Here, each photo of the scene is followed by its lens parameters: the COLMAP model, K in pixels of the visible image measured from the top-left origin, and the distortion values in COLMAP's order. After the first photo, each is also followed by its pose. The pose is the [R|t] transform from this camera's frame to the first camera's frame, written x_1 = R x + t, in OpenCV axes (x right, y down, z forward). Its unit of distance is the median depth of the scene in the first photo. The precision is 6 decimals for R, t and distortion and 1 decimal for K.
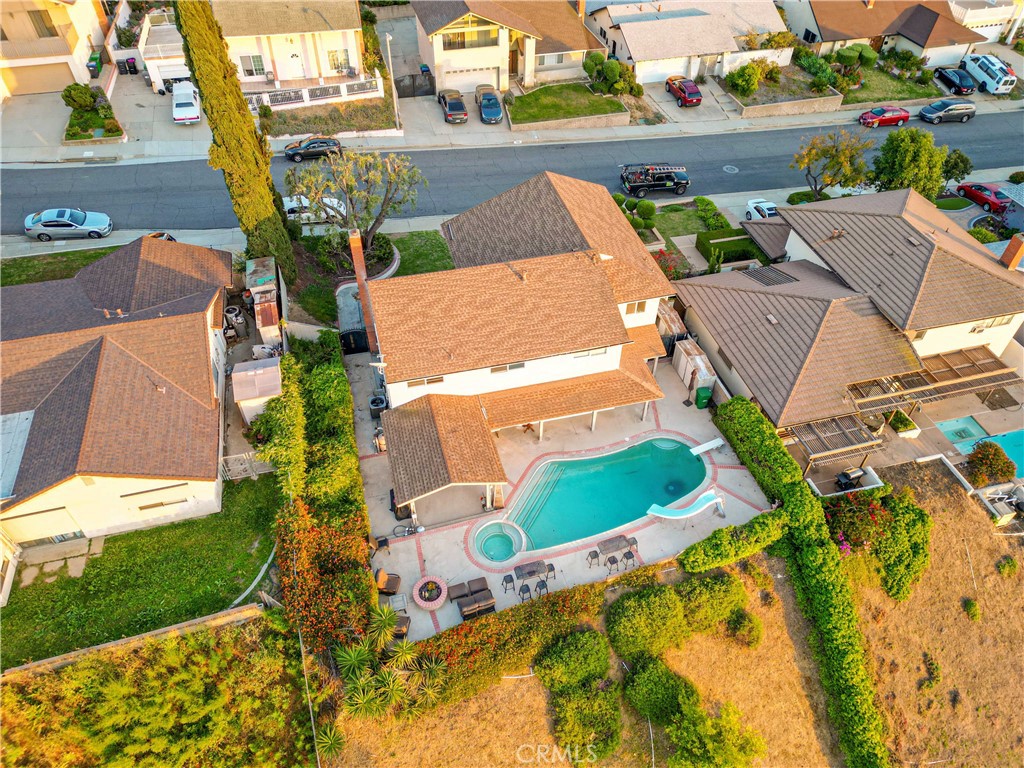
lens RADIAL K [[710.3, 0, 512.0], [0, 710.3, 384.0], [0, 0, 1]] dist [0.034079, -0.007399]
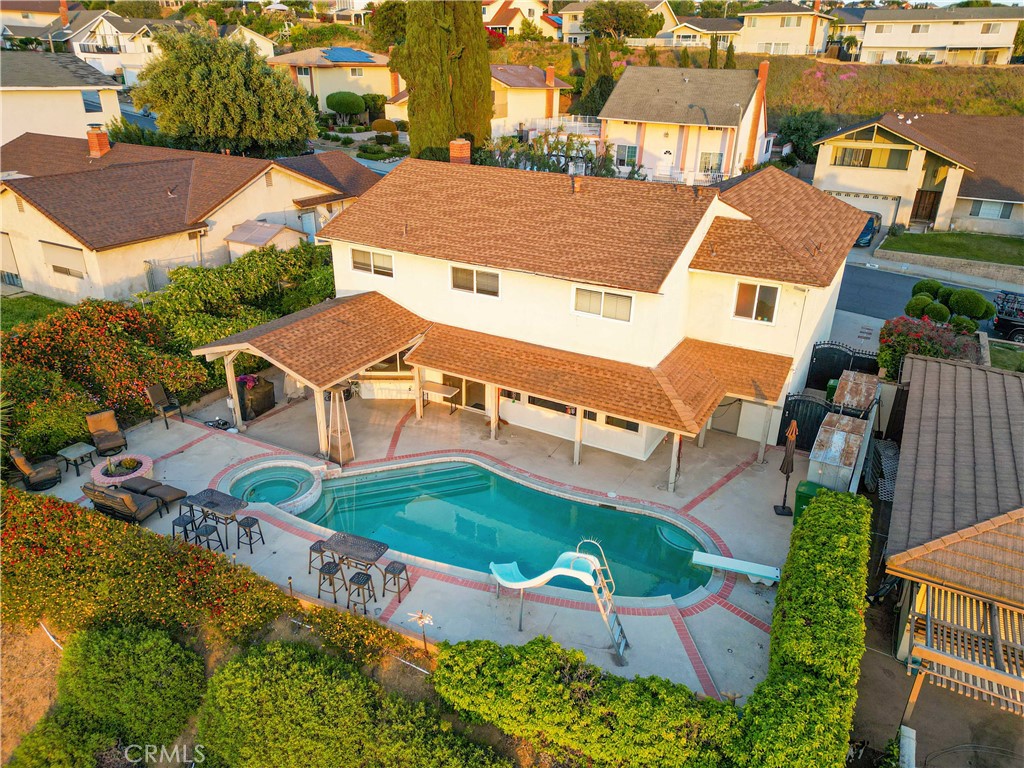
lens RADIAL K [[710.3, 0, 512.0], [0, 710.3, 384.0], [0, 0, 1]] dist [0.034079, -0.007399]
pose [[0.717628, 0.288739, -0.633751, 0.445599], [-0.497959, 0.848927, -0.177090, 0.147858], [0.486875, 0.442667, 0.752993, 0.568118]]
